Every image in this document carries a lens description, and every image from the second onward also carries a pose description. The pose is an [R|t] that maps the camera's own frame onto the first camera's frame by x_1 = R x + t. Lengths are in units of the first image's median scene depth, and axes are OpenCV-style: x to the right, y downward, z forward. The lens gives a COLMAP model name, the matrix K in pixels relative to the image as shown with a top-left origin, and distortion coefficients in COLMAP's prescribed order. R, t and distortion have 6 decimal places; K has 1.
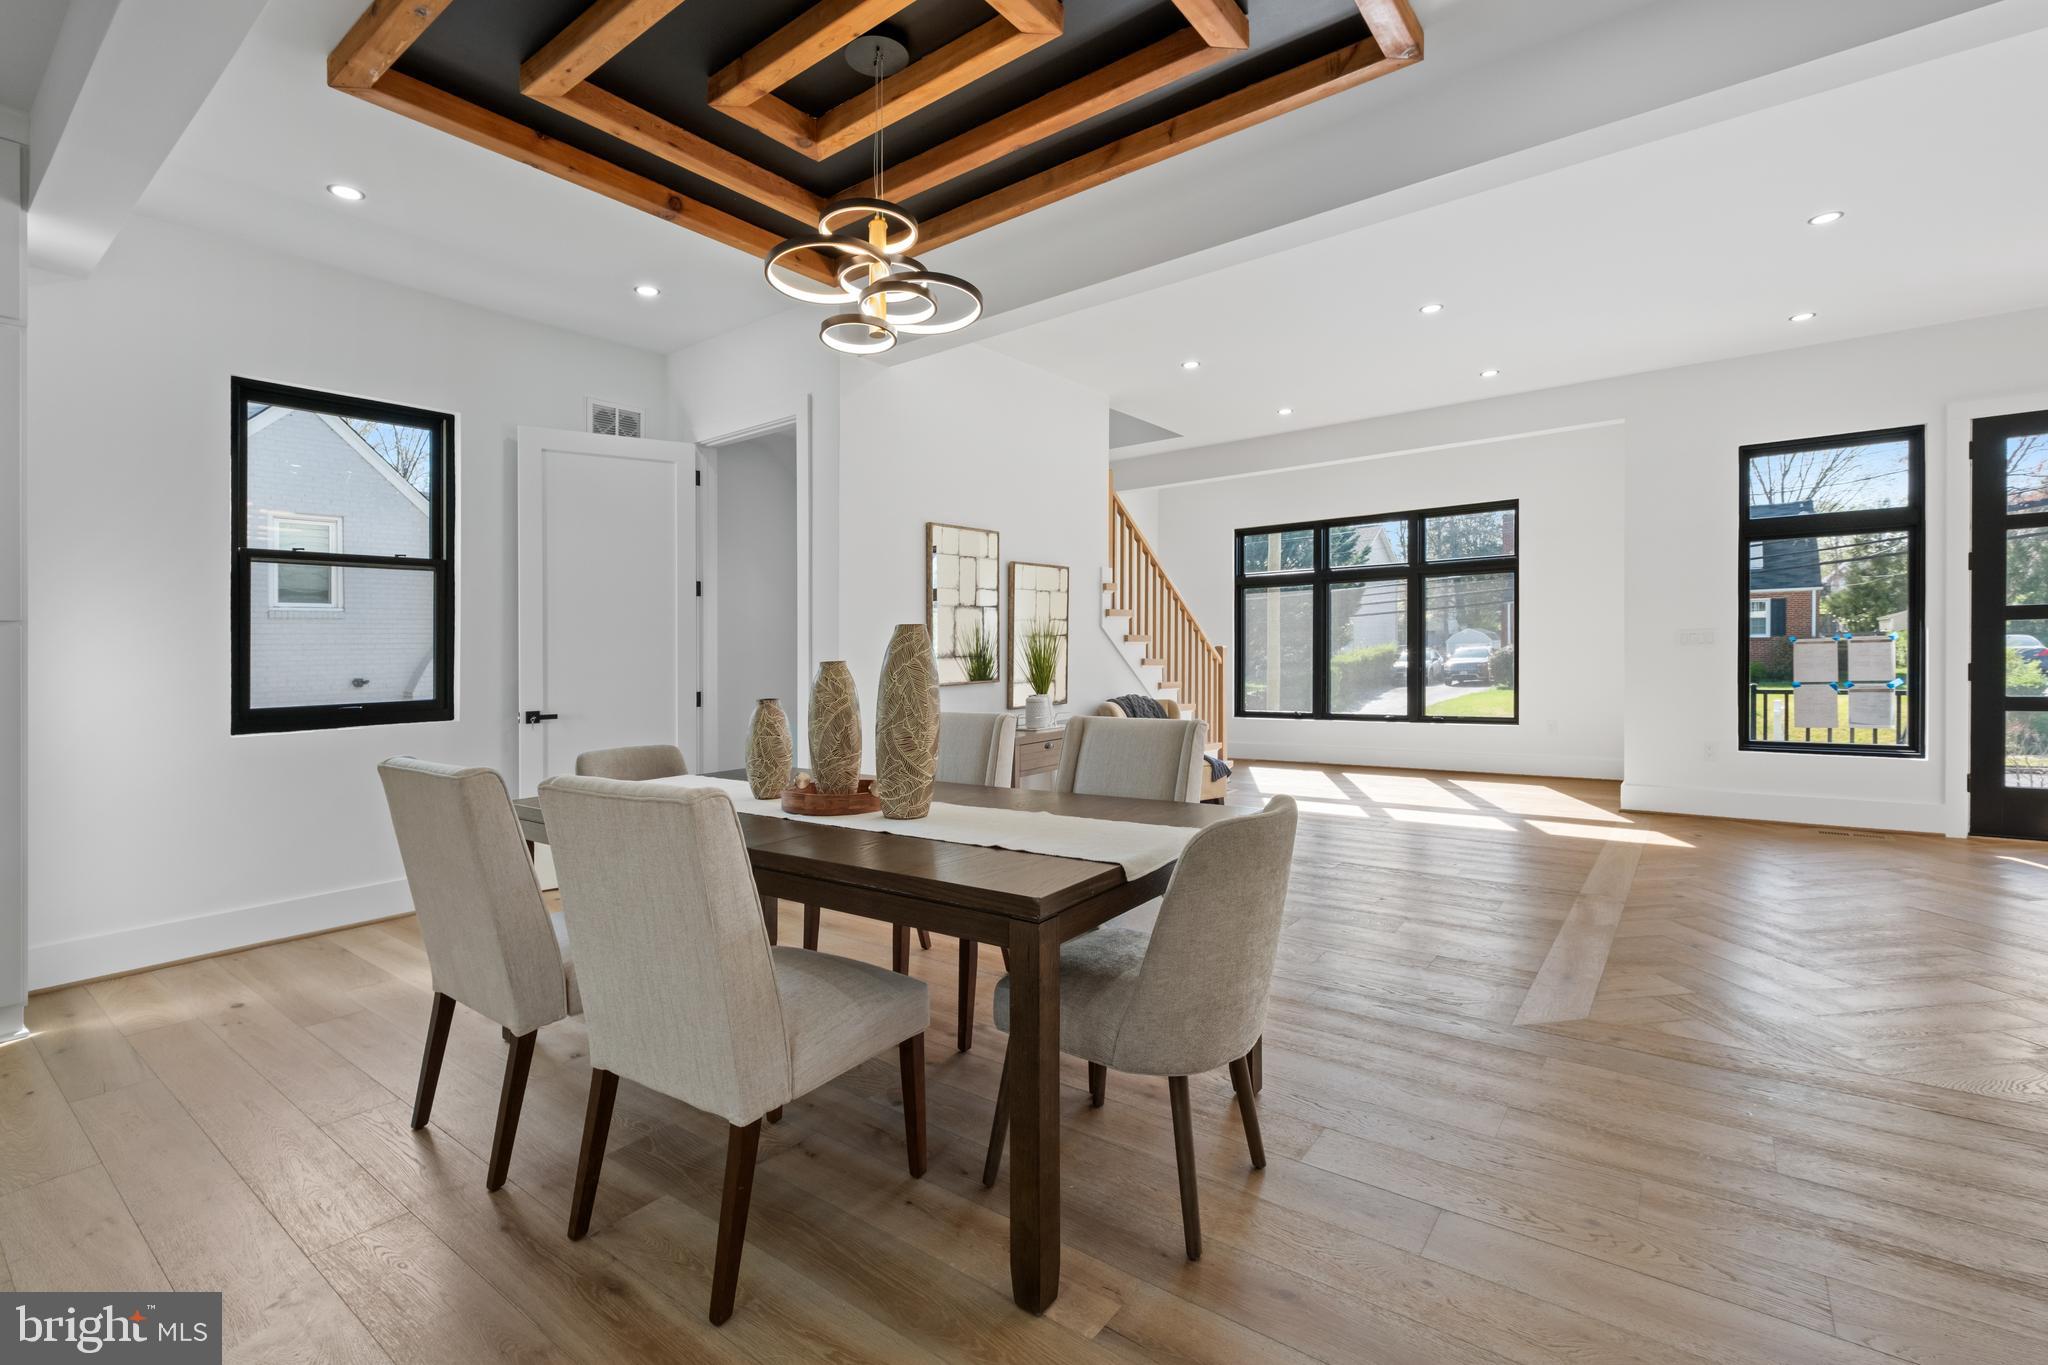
lens RADIAL K [[906.6, 0, 1022.5], [0, 906.6, 652.9], [0, 0, 1]] dist [0.000930, -0.000143]
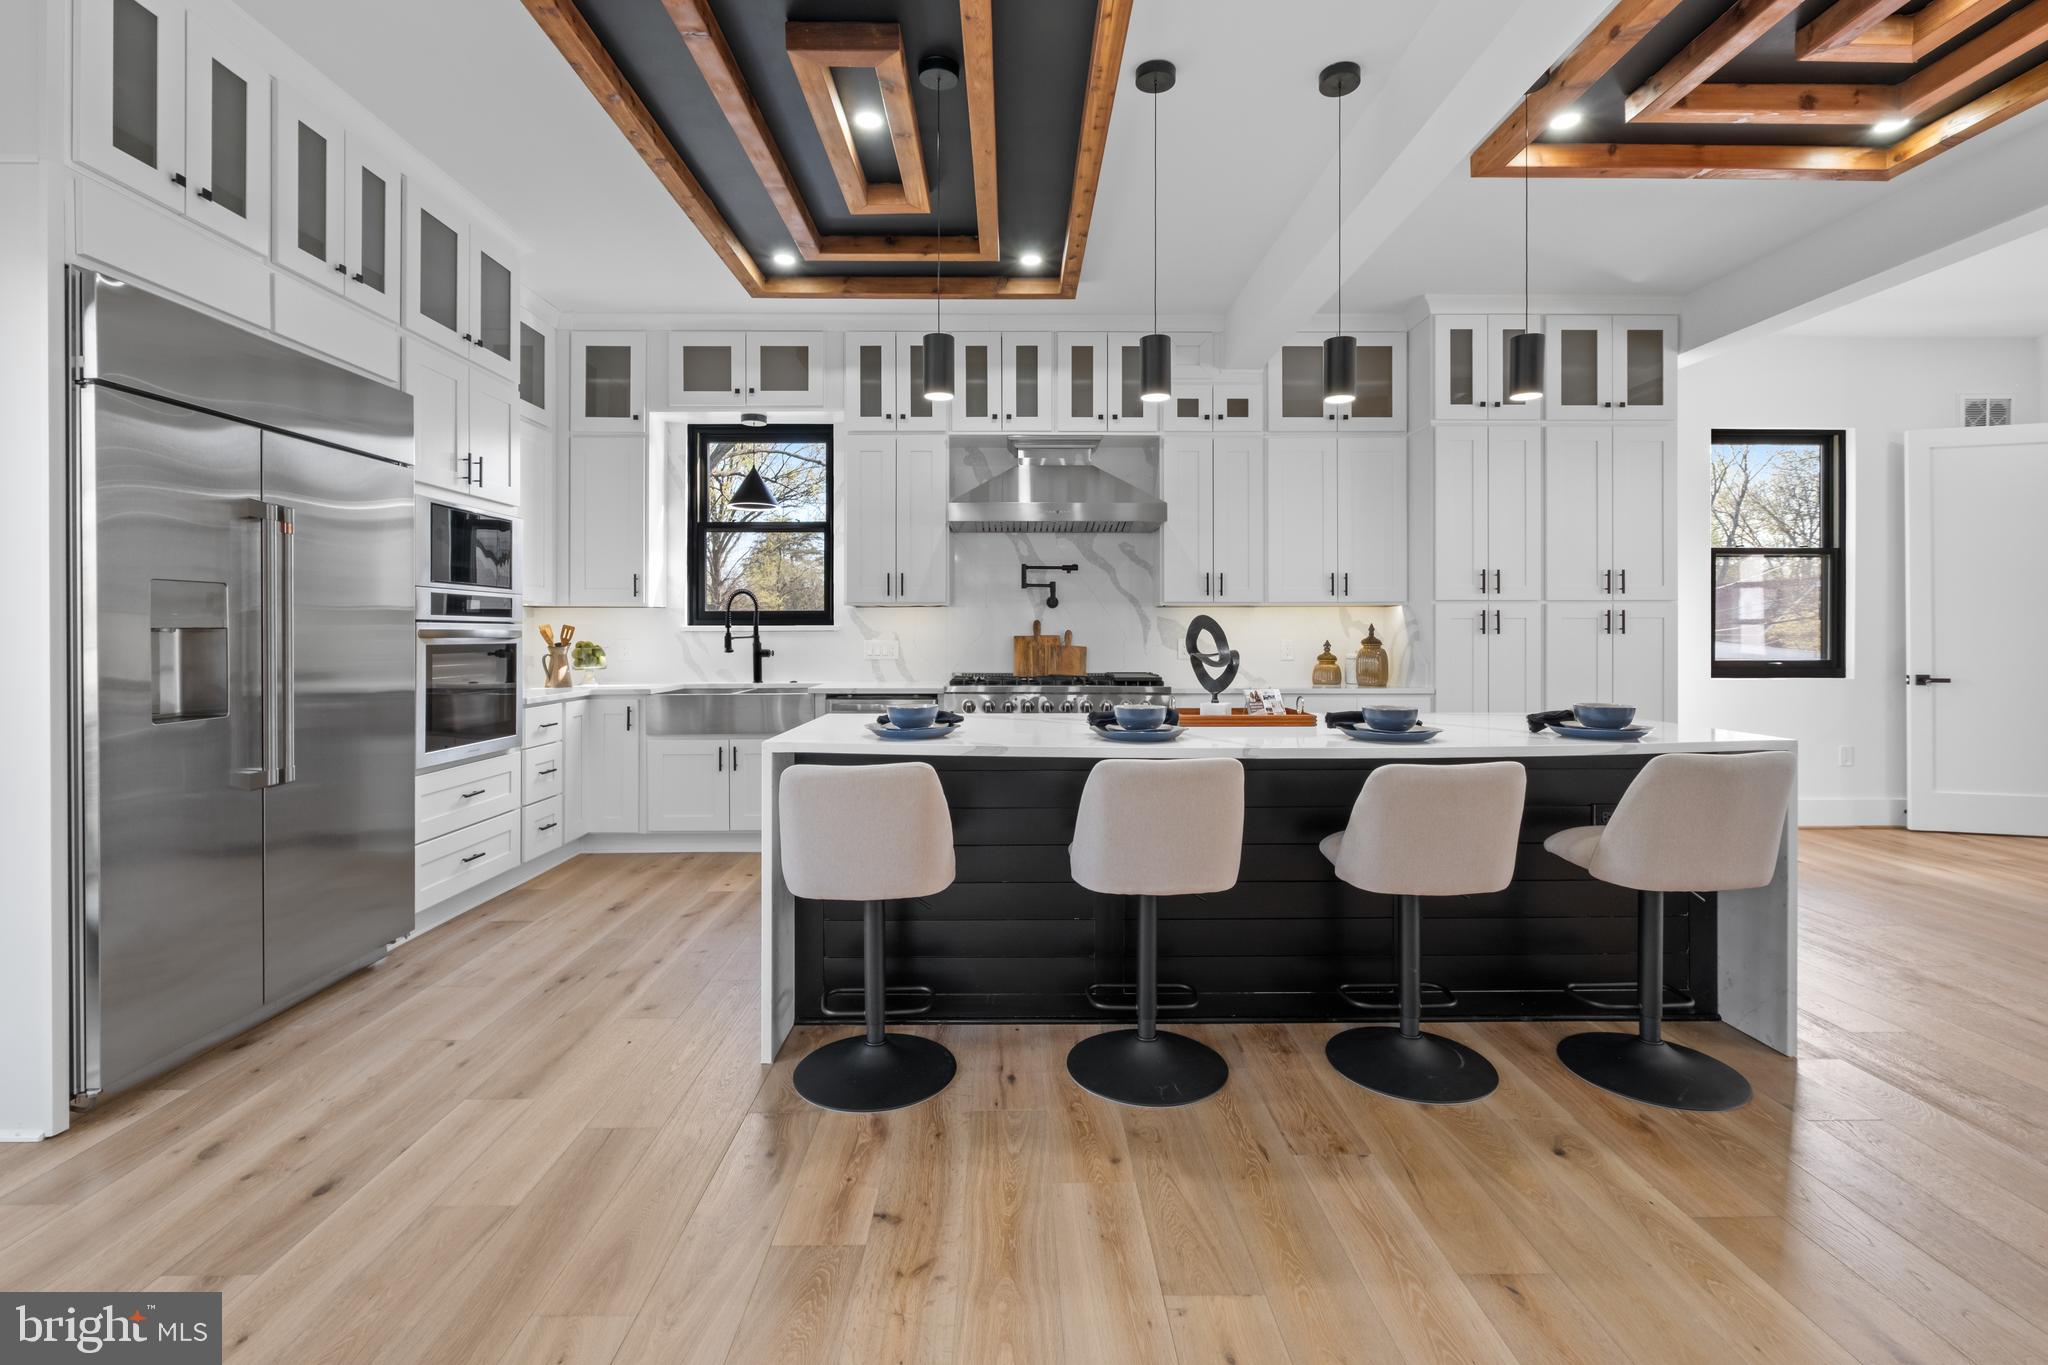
lens RADIAL K [[907.2, 0, 1023.3], [0, 907.2, 638.0], [0, 0, 1]] dist [-0.003664, -0.001085]
pose [[0.614519, 0.028370, -0.788391, -0.245972], [-0.017800, 0.999597, 0.022096, 0.008574], [0.788701, 0.000454, 0.614777, -0.460524]]
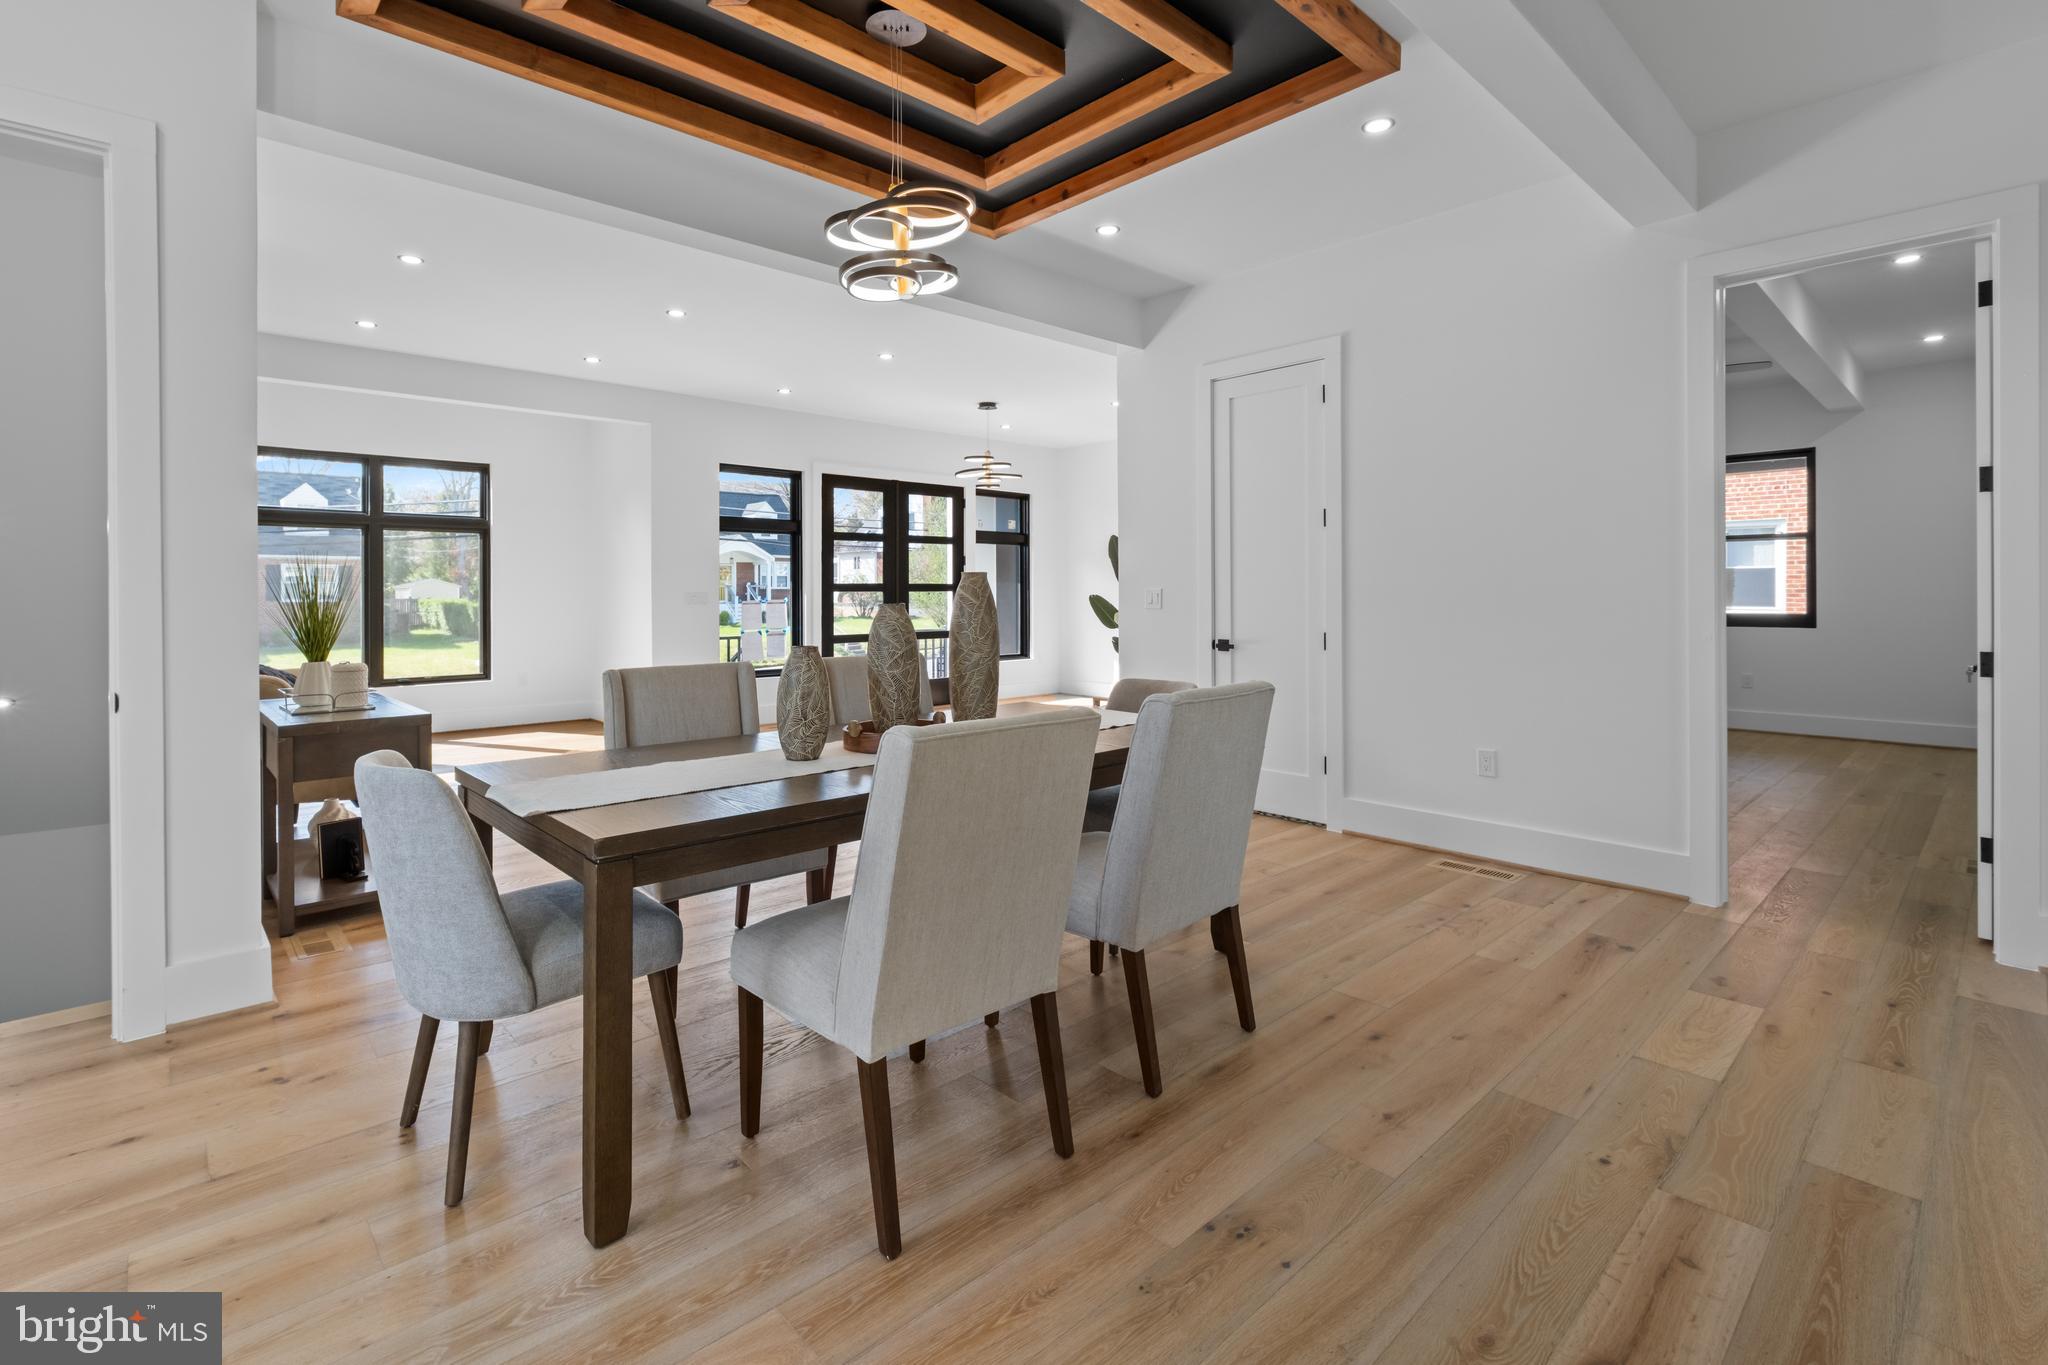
lens RADIAL K [[928.6, 0, 1021.5], [0, 928.6, 605.9], [0, 0, 1]] dist [-0.003426, -0.000459]
pose [[0.172969, 0.009382, 0.984883, -0.509590], [0.004062, 0.999939, -0.010239, 0.009593], [-0.984919, 0.005772, 0.172921, 0.274022]]
